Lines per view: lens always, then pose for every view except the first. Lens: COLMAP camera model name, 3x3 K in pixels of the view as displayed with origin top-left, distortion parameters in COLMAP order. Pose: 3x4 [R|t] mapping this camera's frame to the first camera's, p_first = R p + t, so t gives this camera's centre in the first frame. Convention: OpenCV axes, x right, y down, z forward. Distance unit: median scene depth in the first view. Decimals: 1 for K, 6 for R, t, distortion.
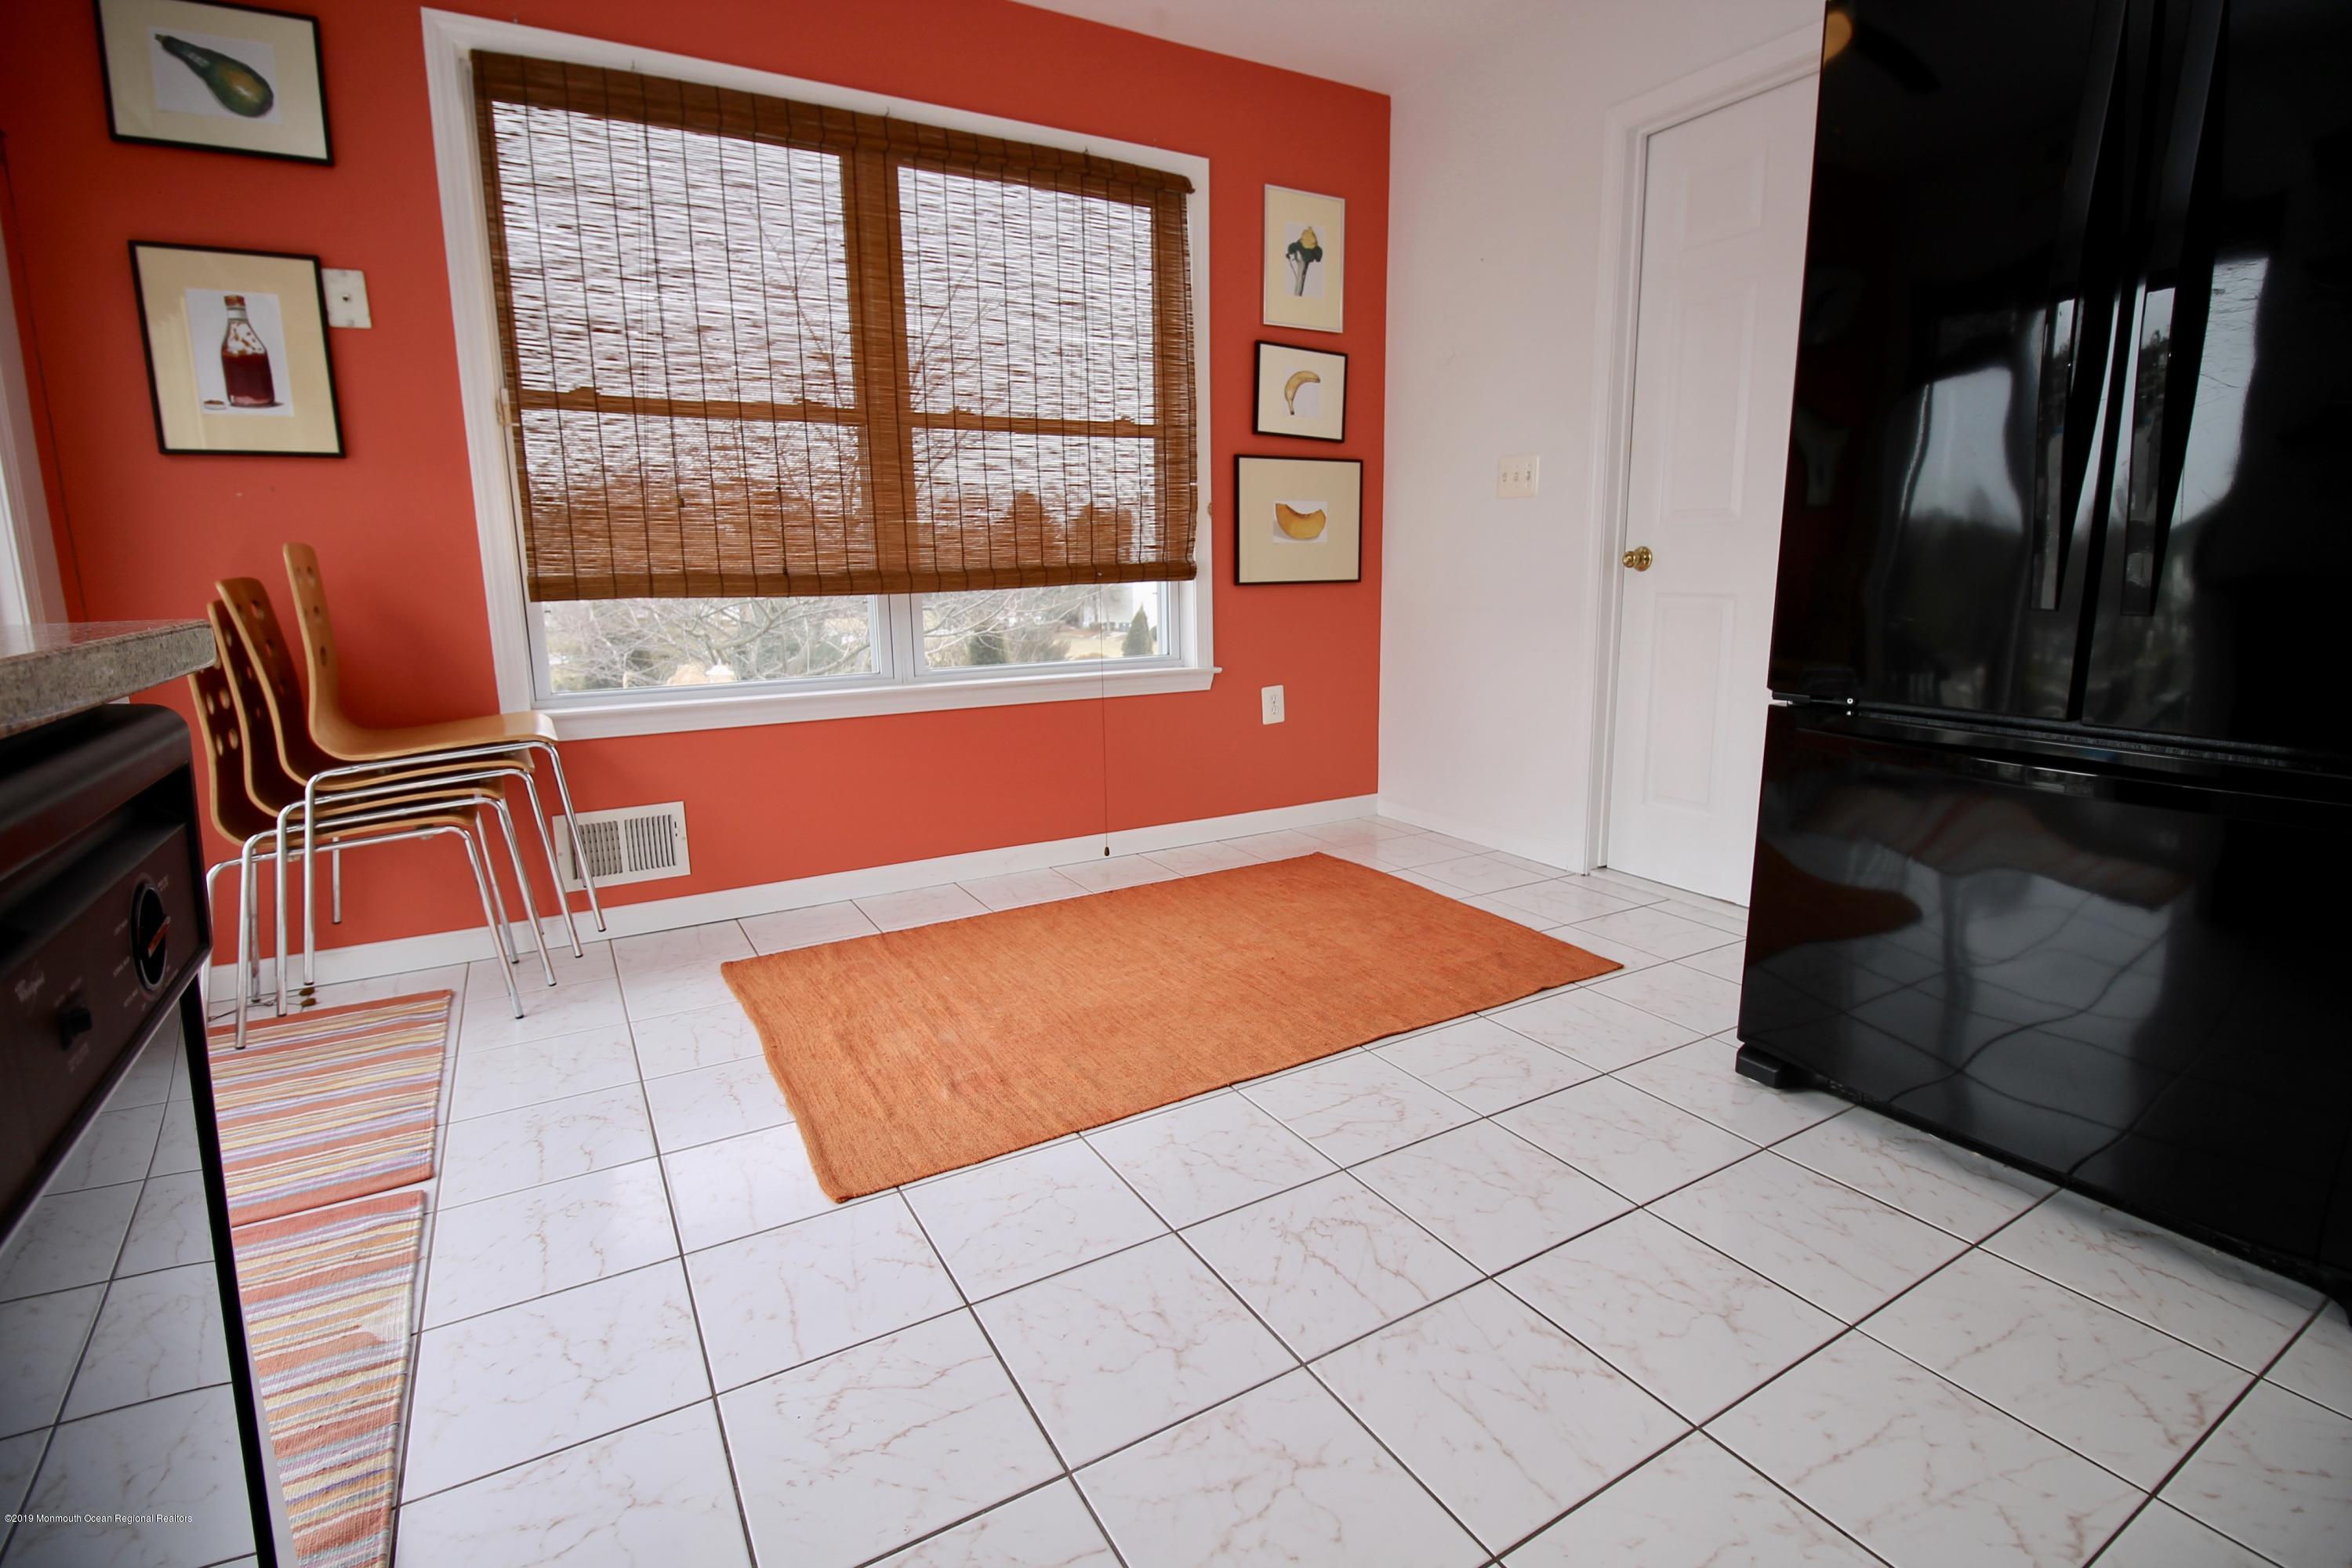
lens RADIAL K [[1105.1, 0, 1180.7], [0, 1105.1, 766.7], [0, 0, 1]] dist [-0.006198, -0.009005]
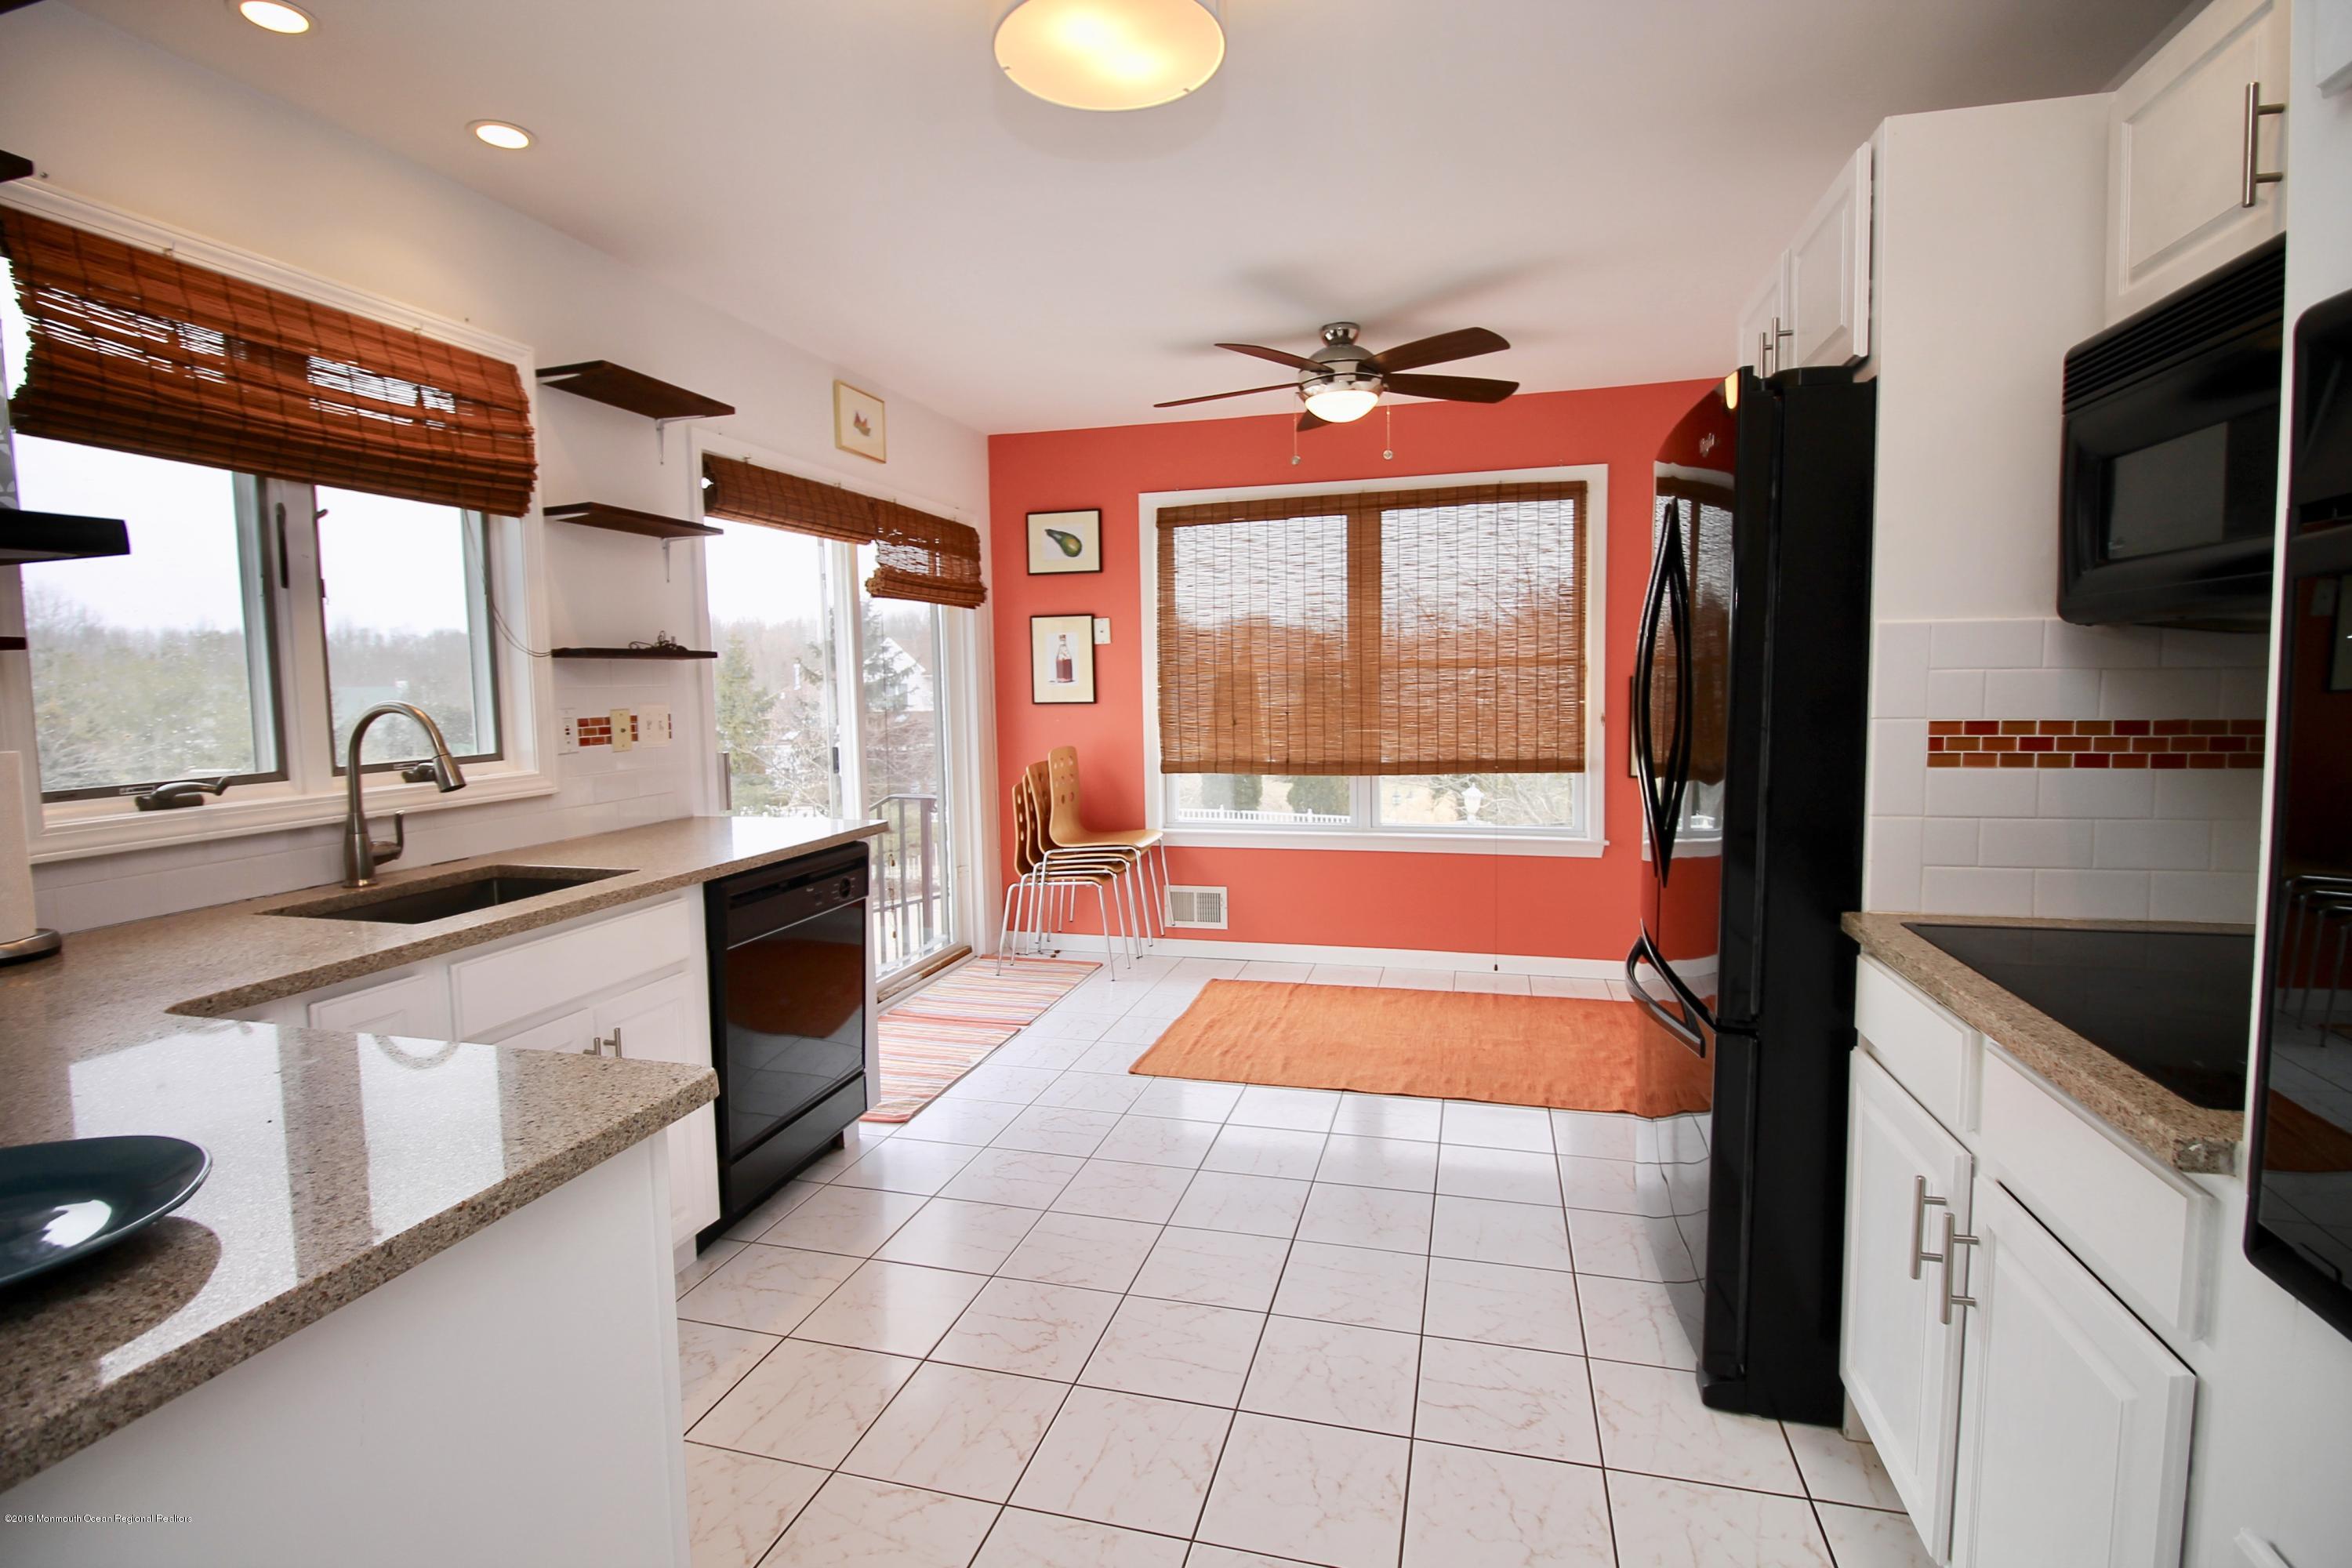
lens RADIAL K [[1105.1, 0, 1162.9], [0, 1105.1, 778.8], [0, 0, 1]] dist [-0.006198, -0.009005]
pose [[0.683176, 0.063669, -0.727473, 0.884336], [-0.124186, 0.991811, -0.029820, -0.088177], [0.719617, 0.110714, 0.685488, -0.355332]]
